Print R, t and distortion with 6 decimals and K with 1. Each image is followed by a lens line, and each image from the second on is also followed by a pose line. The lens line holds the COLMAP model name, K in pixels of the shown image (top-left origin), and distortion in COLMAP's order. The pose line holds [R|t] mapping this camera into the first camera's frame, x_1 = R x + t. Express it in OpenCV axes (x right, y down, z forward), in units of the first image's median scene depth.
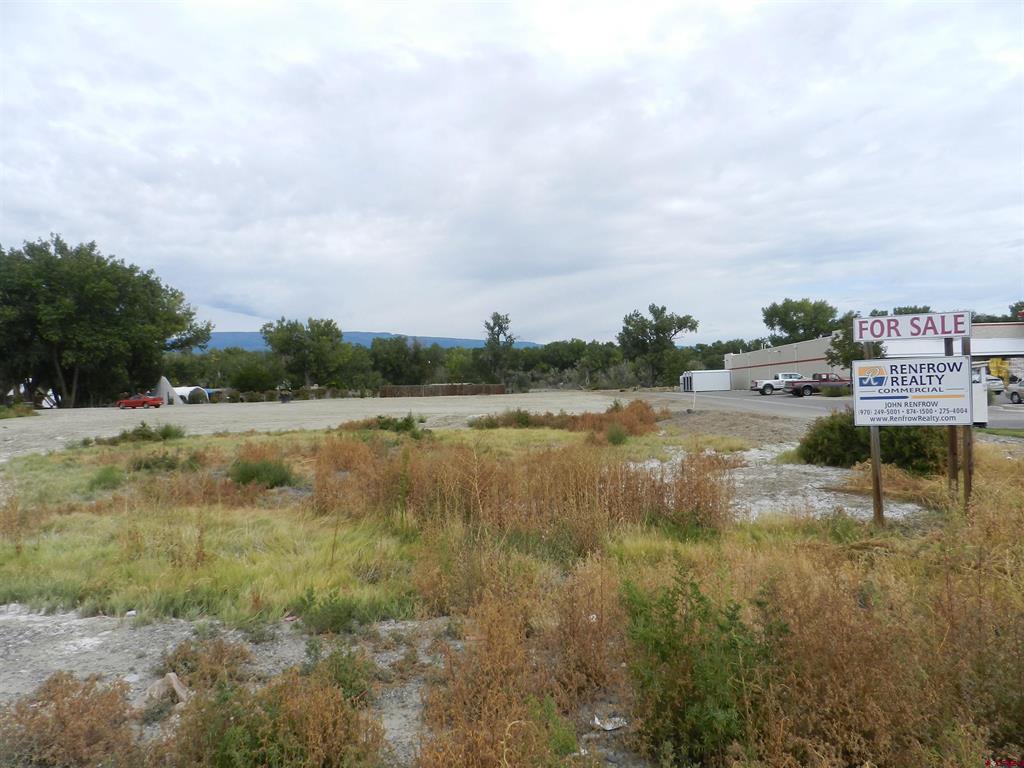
lens RADIAL K [[687.7, 0, 509.5], [0, 687.7, 385.5], [0, 0, 1]] dist [0.009376, 0.001016]
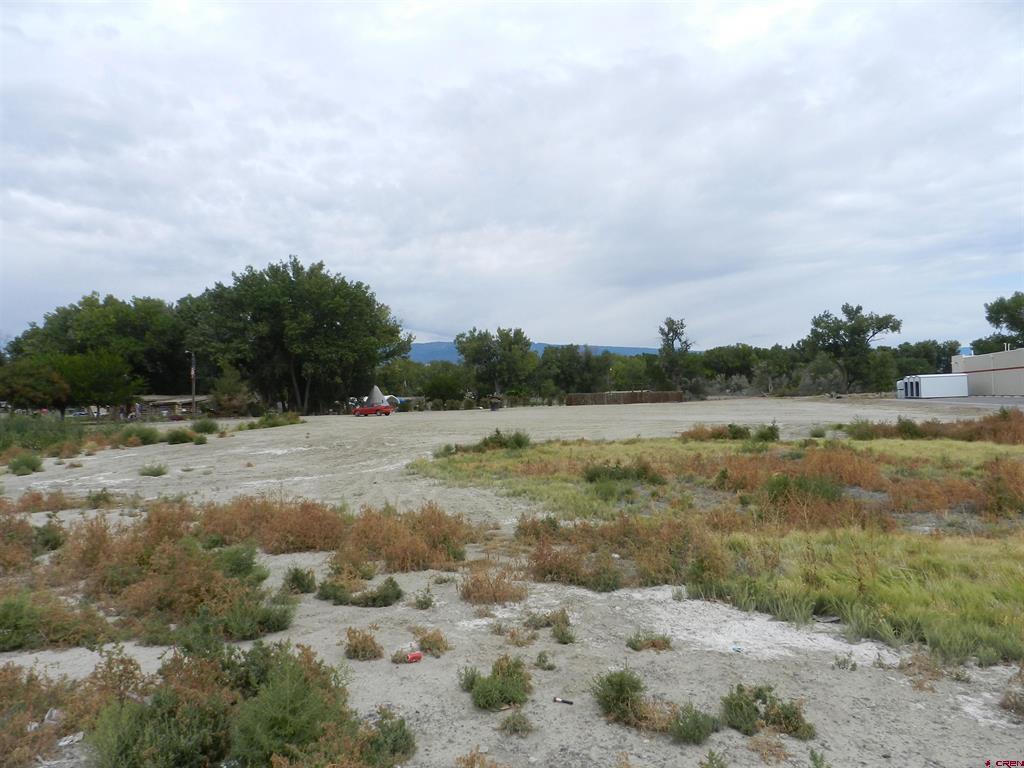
lens RADIAL K [[685.8, 0, 509.5], [0, 685.8, 381.1], [0, 0, 1]] dist [0.011690, -0.001249]
pose [[0.978535, -0.009444, -0.205864, -0.057253], [0.005734, 0.999810, -0.018611, 0.000318], [0.206001, 0.017031, 0.978404, 0.006585]]
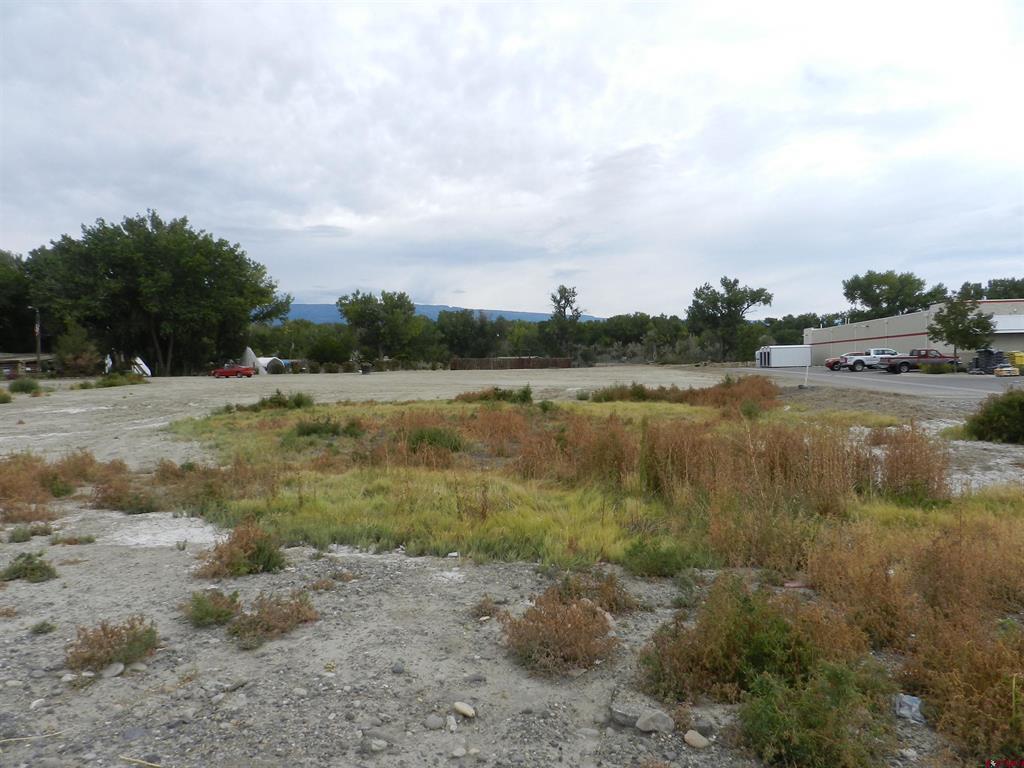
lens RADIAL K [[690.5, 0, 509.4], [0, 690.5, 385.5], [0, 0, 1]] dist [0.016951, -0.001482]
pose [[0.996550, 0.012596, -0.082030, -0.016459], [-0.009432, 0.999201, 0.038842, 0.000147], [0.082453, -0.037935, 0.995873, -0.005742]]
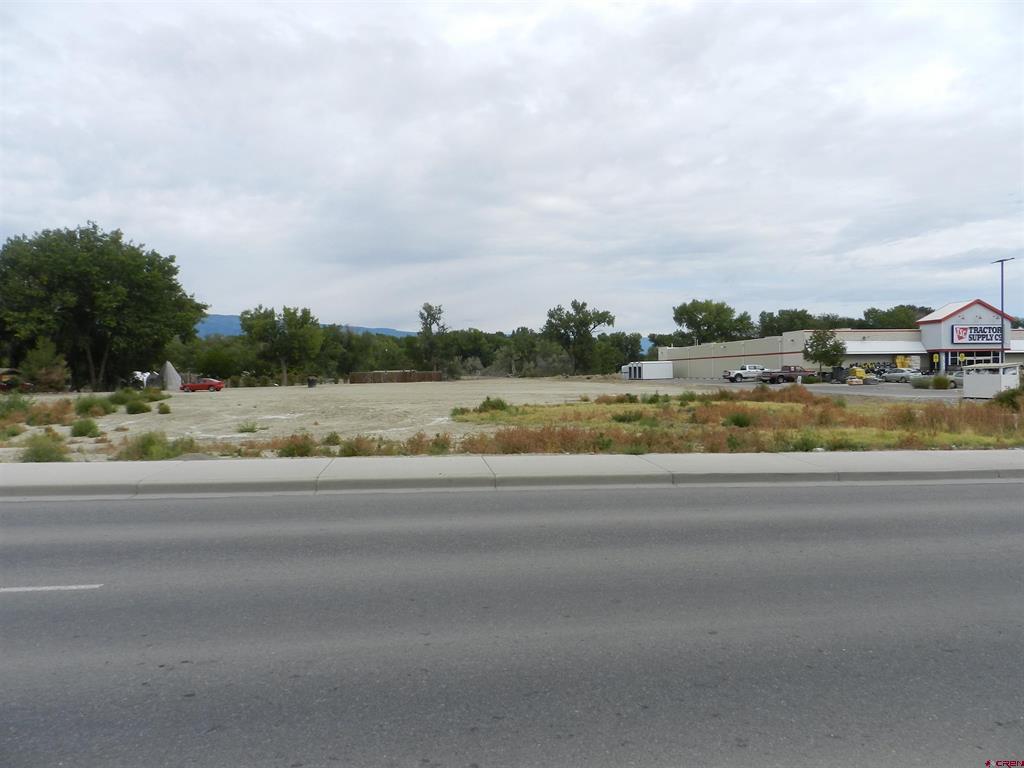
lens RADIAL K [[685.8, 0, 509.5], [0, 685.8, 381.1], [0, 0, 1]] dist [0.011690, -0.001249]
pose [[0.980012, 0.005871, 0.198853, -0.142165], [-0.008178, 0.999908, 0.010781, 0.000768], [-0.198772, -0.012192, 0.979970, -0.074246]]
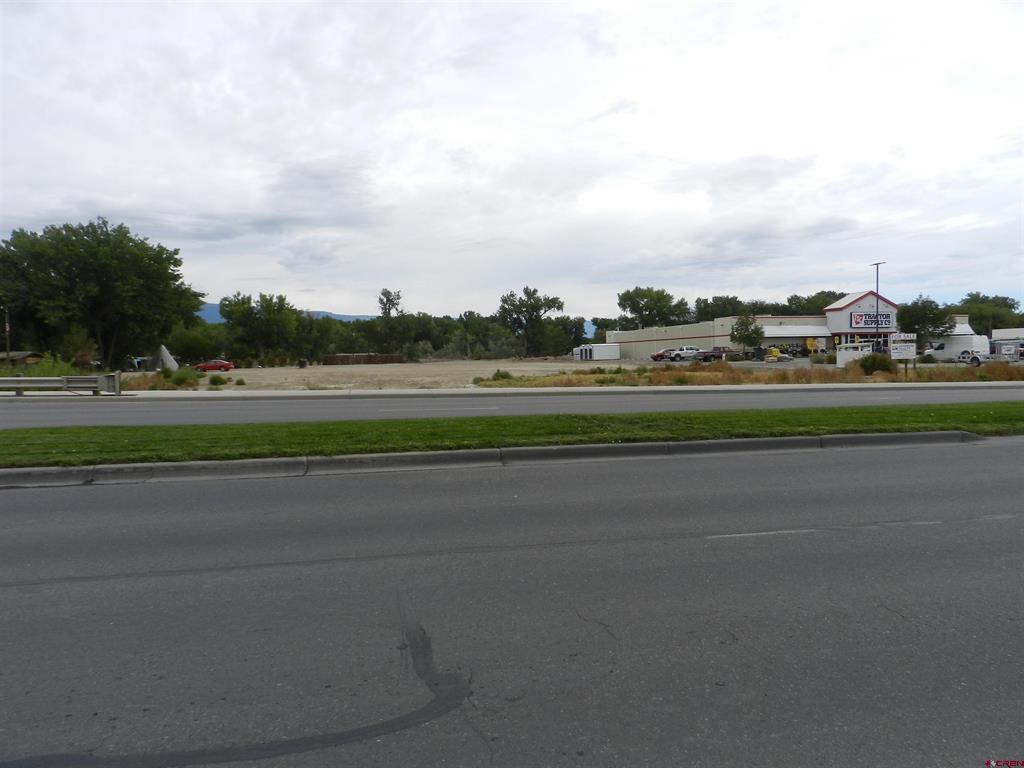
lens RADIAL K [[690.5, 0, 509.4], [0, 690.5, 385.5], [0, 0, 1]] dist [0.016951, -0.001482]
pose [[0.959380, -0.008631, 0.281986, -0.193649], [-0.002820, 0.999189, 0.040177, 0.003657], [-0.282104, -0.039341, 0.958577, -0.160207]]
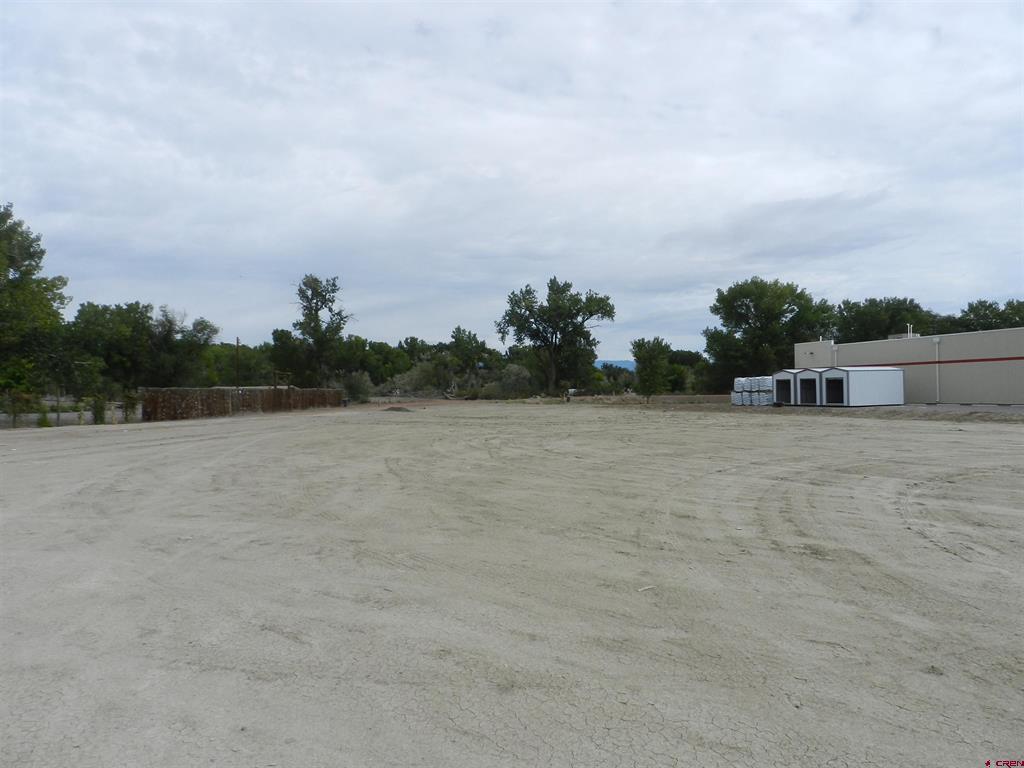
lens RADIAL K [[690.5, 0, 509.4], [0, 690.5, 385.5], [0, 0, 1]] dist [0.016951, -0.001482]
pose [[0.919924, 0.016721, 0.391739, -0.134270], [-0.011700, 0.999816, -0.015201, 0.002856], [-0.391921, 0.009401, 0.919951, 0.472147]]
